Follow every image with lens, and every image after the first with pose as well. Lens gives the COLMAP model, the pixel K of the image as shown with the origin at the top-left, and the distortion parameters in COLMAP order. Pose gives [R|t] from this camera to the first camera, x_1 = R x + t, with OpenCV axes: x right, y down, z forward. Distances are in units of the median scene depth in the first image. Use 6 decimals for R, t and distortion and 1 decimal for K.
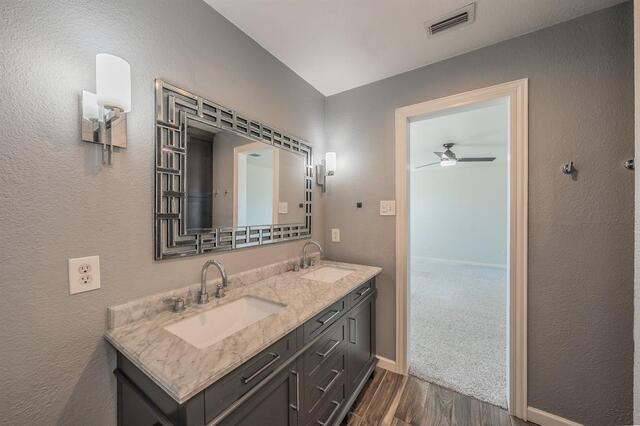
lens RADIAL K [[226.1, 0, 320.0], [0, 226.1, 213.0], [0, 0, 1]] dist [0.000280, 0.000017]
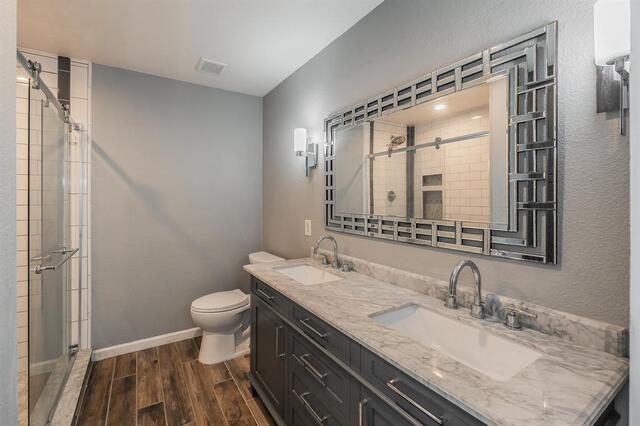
lens RADIAL K [[277.3, 0, 306.8], [0, 277.3, 212.8], [0, 0, 1]] dist [0.000215, -0.000004]
pose [[-0.449992, 0.031285, -0.892484, 0.752804], [-0.004641, 0.999291, 0.037369, 0.007084], [0.893020, 0.020958, -0.449528, 1.156310]]
